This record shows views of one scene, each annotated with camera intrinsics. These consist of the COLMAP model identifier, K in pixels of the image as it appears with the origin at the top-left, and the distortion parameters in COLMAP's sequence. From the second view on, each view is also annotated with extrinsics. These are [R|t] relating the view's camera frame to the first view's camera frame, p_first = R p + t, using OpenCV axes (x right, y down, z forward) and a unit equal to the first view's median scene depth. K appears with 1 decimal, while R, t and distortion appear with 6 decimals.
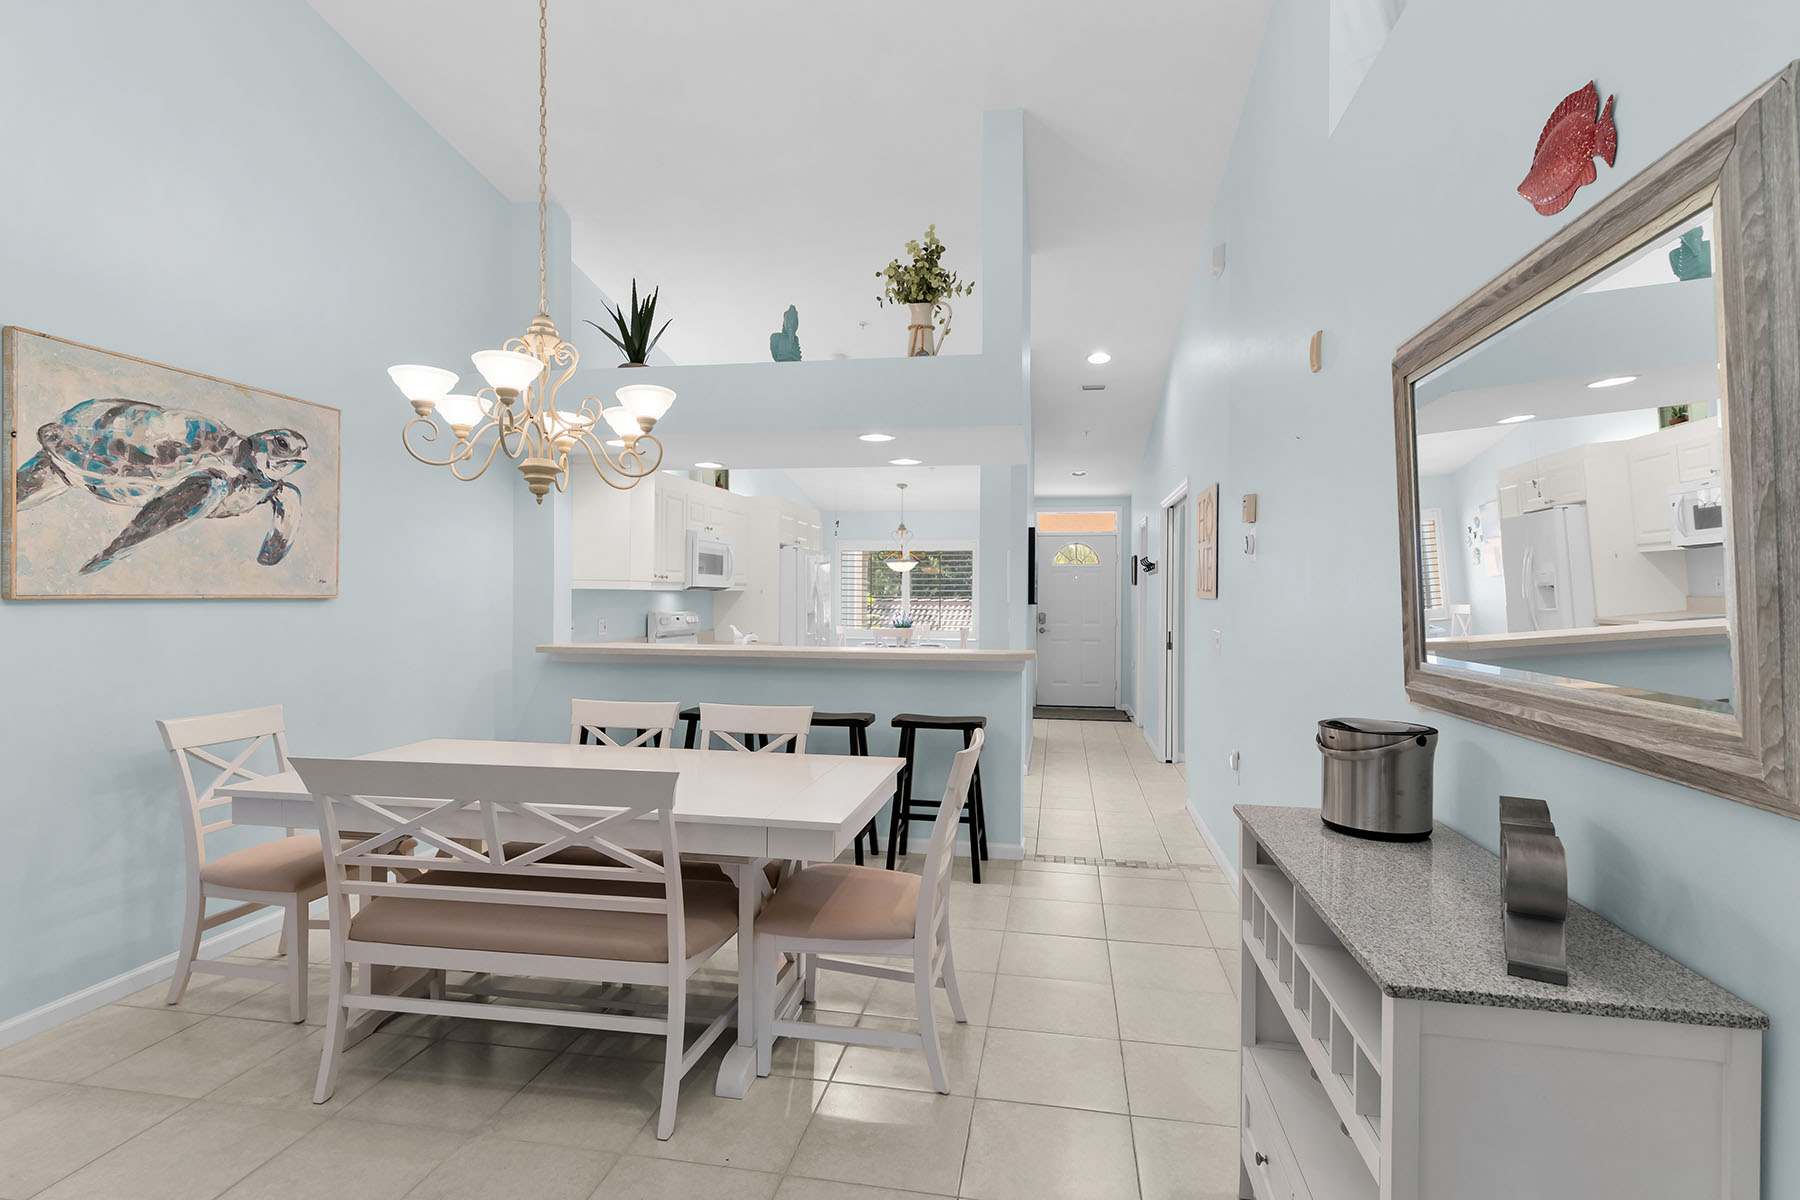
lens RADIAL K [[889.9, 0, 906.1], [0, 889.9, 602.4], [0, 0, 1]] dist [0.000591, 0.000327]
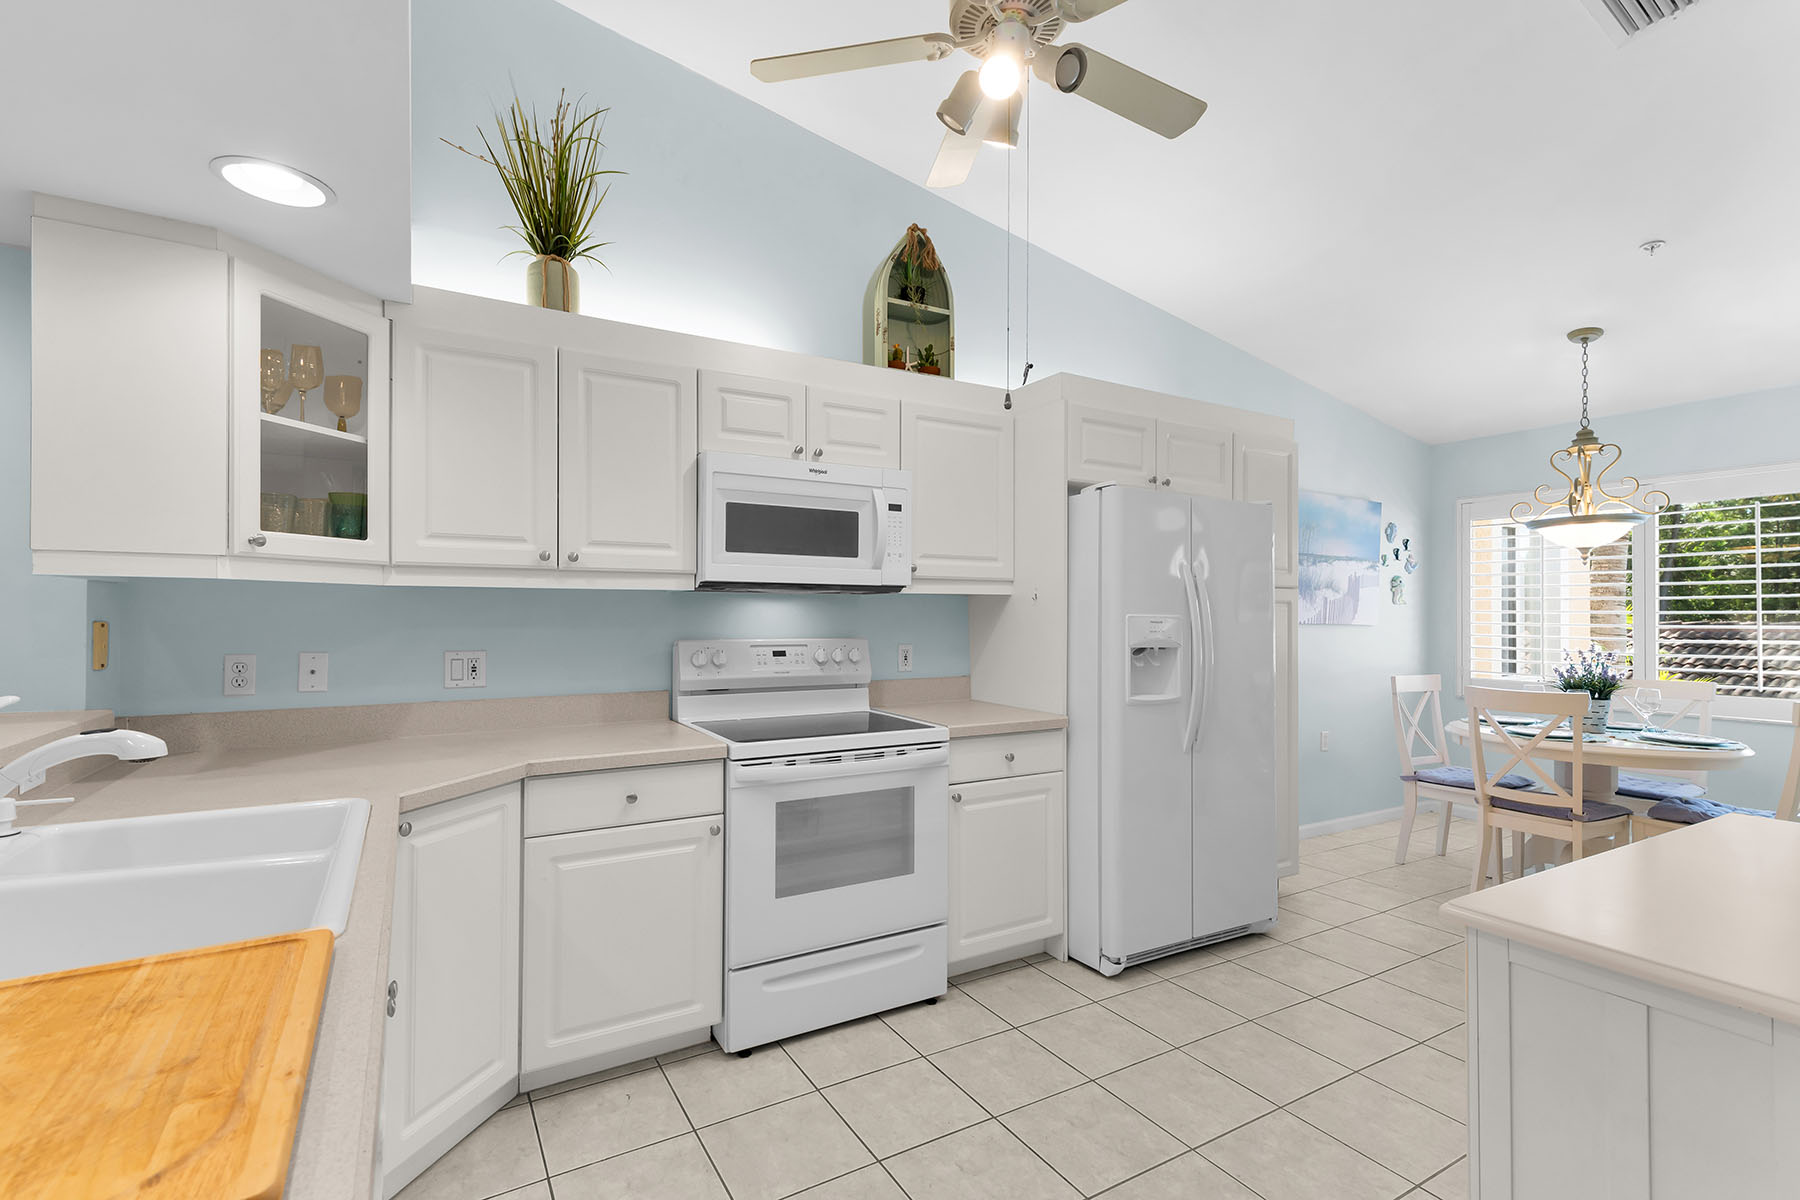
lens RADIAL K [[819.0, 0, 900.6], [0, 819.0, 609.7], [0, 0, 1]] dist [0.011338, -0.000567]
pose [[0.651155, -0.010674, -0.758870, 0.241182], [-0.004101, 0.999837, -0.017583, 0.005205], [0.758934, 0.014562, 0.651005, 1.596374]]
